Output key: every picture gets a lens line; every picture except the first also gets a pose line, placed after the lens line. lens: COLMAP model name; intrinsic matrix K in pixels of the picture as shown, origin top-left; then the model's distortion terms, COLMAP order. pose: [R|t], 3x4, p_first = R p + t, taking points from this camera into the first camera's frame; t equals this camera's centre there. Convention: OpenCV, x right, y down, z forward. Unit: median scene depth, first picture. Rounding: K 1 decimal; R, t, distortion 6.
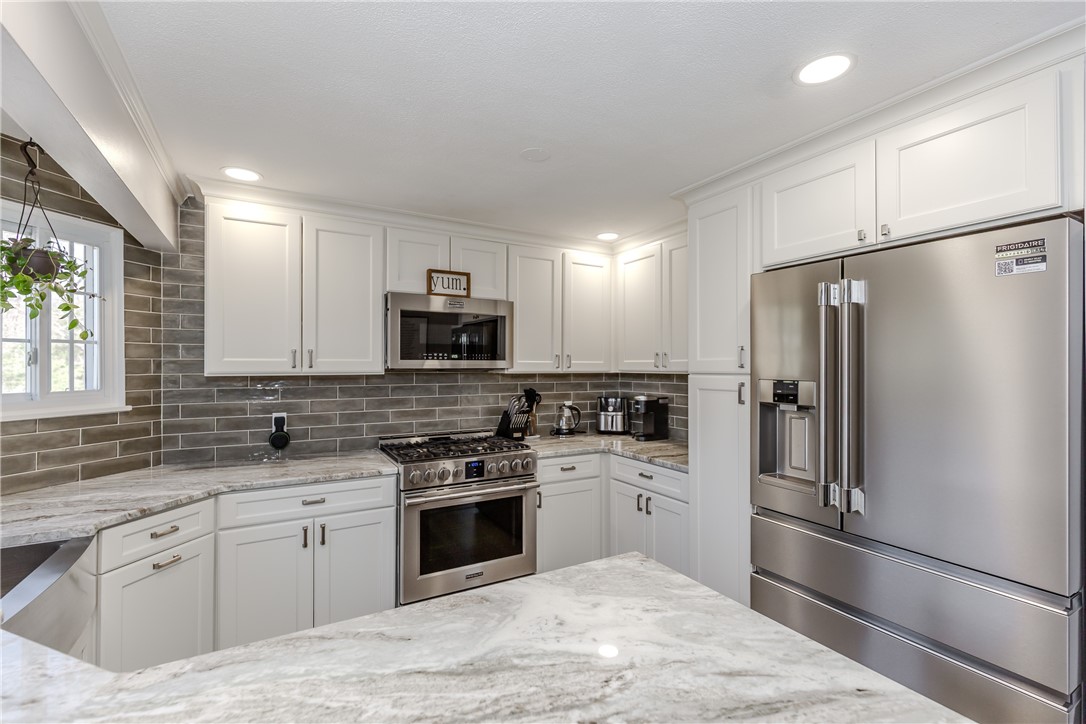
lens RADIAL K [[486.8, 0, 546.0], [0, 486.8, 361.2], [0, 0, 1]] dist [0.003213, -0.002413]
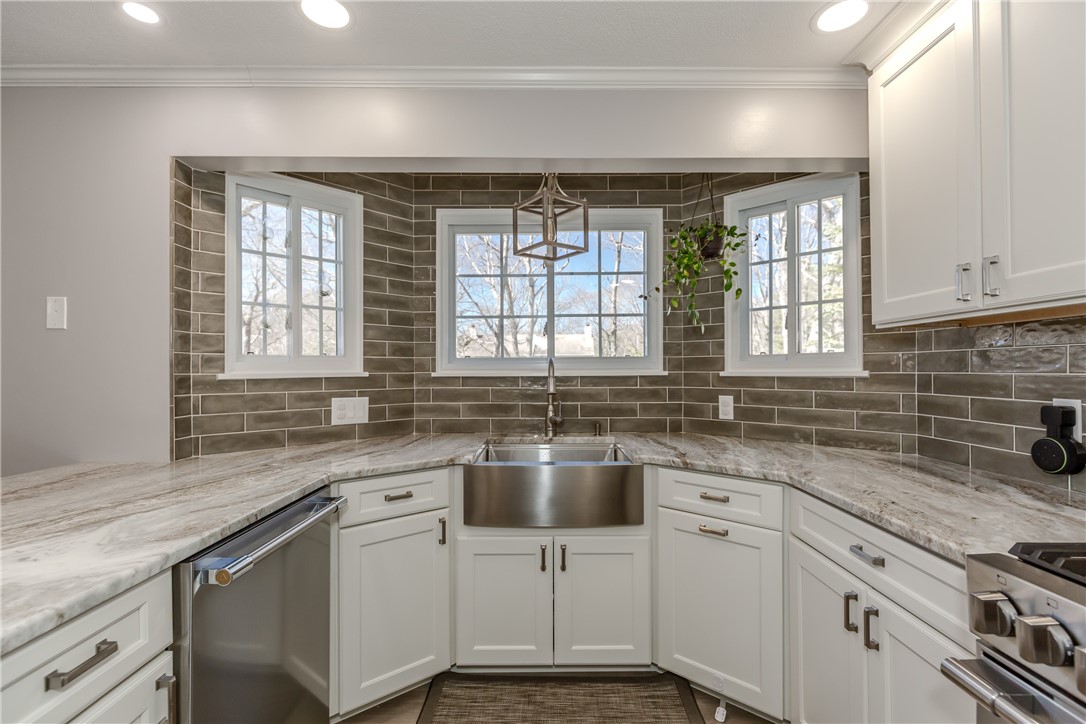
lens RADIAL K [[486.8, 0, 543.4], [0, 486.8, 365.6], [0, 0, 1]] dist [0.003213, -0.002413]
pose [[-0.495521, -0.006806, -0.868569, 0.129237], [0.009742, 0.999863, -0.013392, 0.083384], [0.868541, -0.015098, -0.495387, 0.880803]]
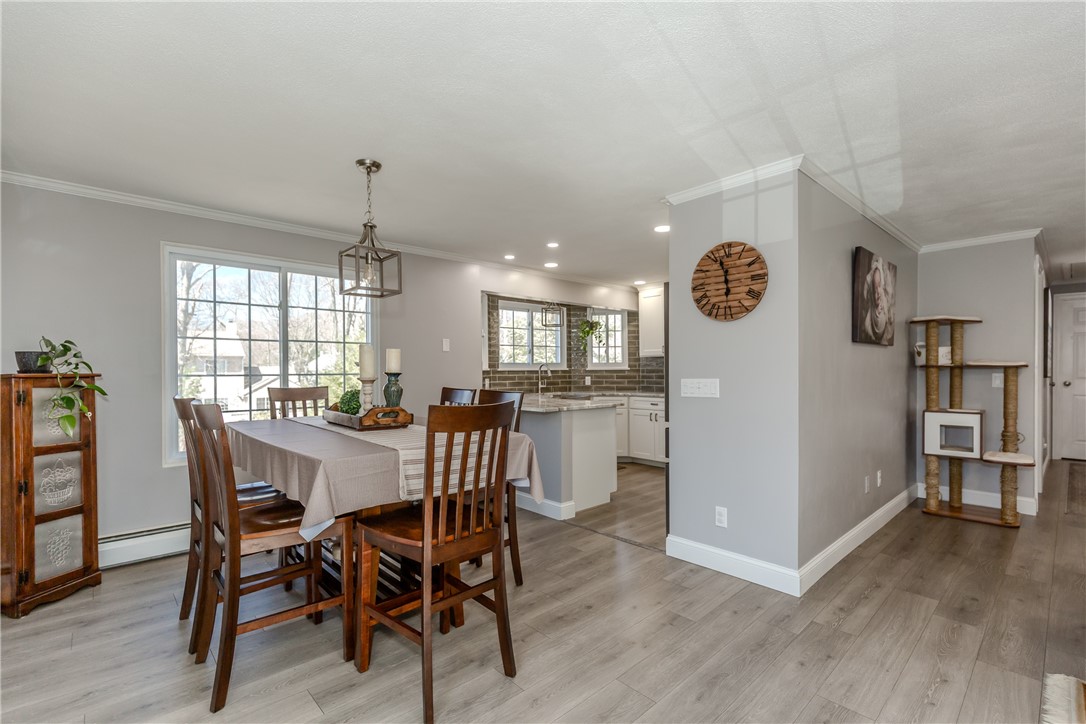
lens RADIAL K [[486.8, 0, 540.5], [0, 486.8, 374.5], [0, 0, 1]] dist [0.003213, -0.002413]
pose [[0.214074, 0.006739, -0.976794, 1.746914], [0.014689, 0.999841, 0.010117, 0.088164], [0.976707, -0.016514, 0.213941, -0.124205]]
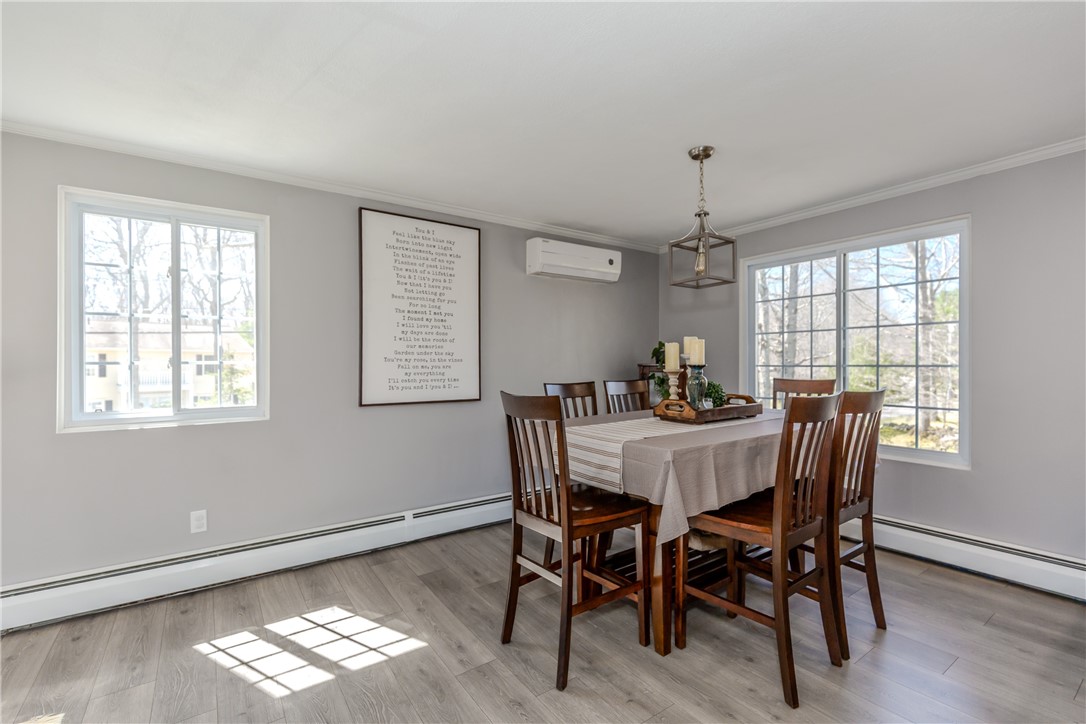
lens RADIAL K [[486.8, 0, 551.4], [0, 486.8, 364.3], [0, 0, 1]] dist [0.003213, -0.002413]
pose [[-0.994397, 0.007871, -0.105419, 1.062666], [0.009447, 0.999851, -0.014453, 0.099645], [0.105290, -0.015368, -0.994323, 0.707752]]
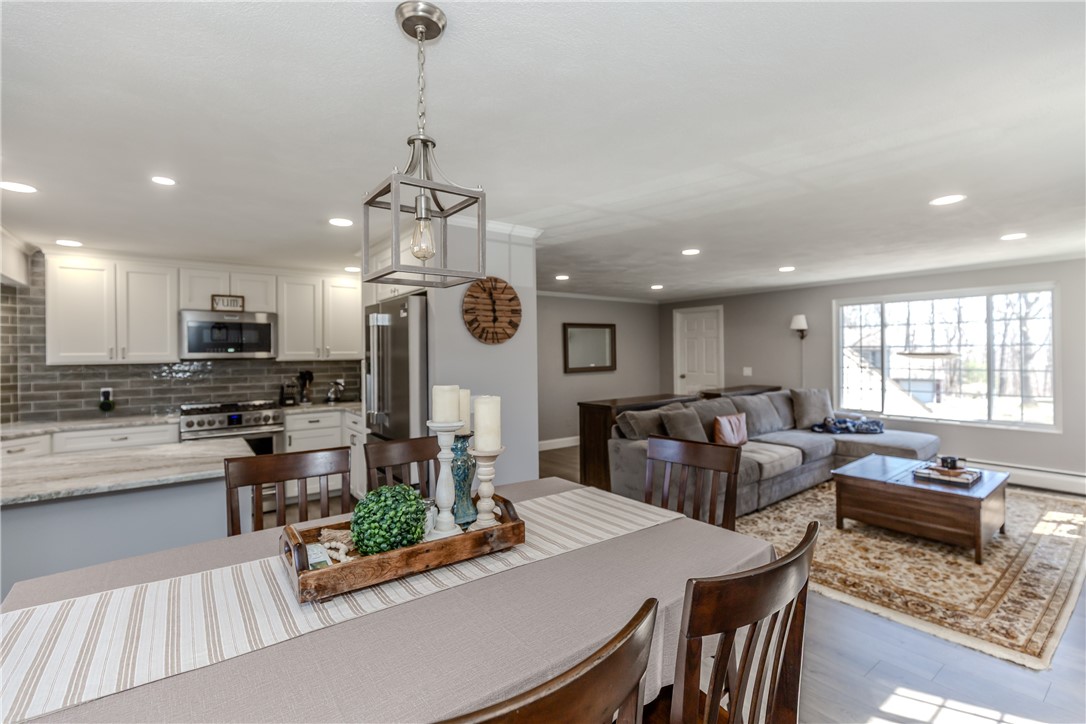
lens RADIAL K [[486.8, 0, 545.2], [0, 486.8, 350.7], [0, 0, 1]] dist [0.003213, -0.002413]
pose [[0.992273, -0.010831, 0.123598, 0.708955], [0.010359, 0.999936, 0.004459, -0.006020], [-0.123638, -0.003144, 0.992322, -0.774602]]
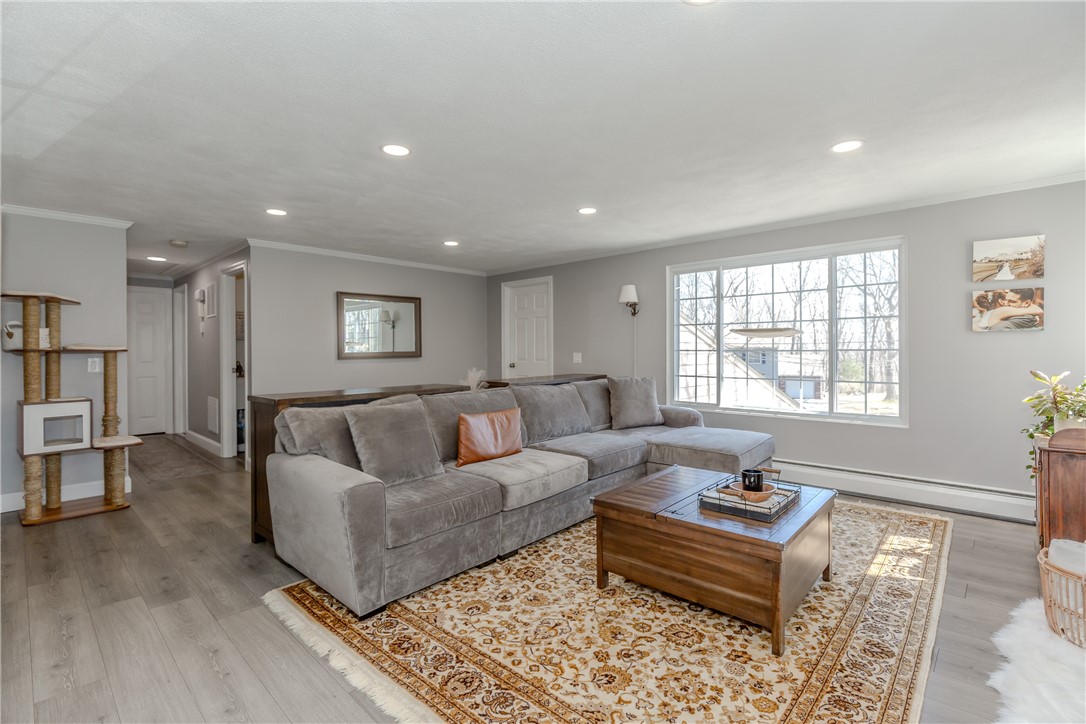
lens RADIAL K [[501.2, 0, 546.8], [0, 501.2, 352.3], [0, 0, 1]] dist [0.002865, -0.000325]
pose [[0.954816, -0.005991, 0.297136, 1.410189], [0.002701, 0.999930, 0.011481, 0.089462], [-0.297184, -0.010159, 0.954766, -0.289150]]
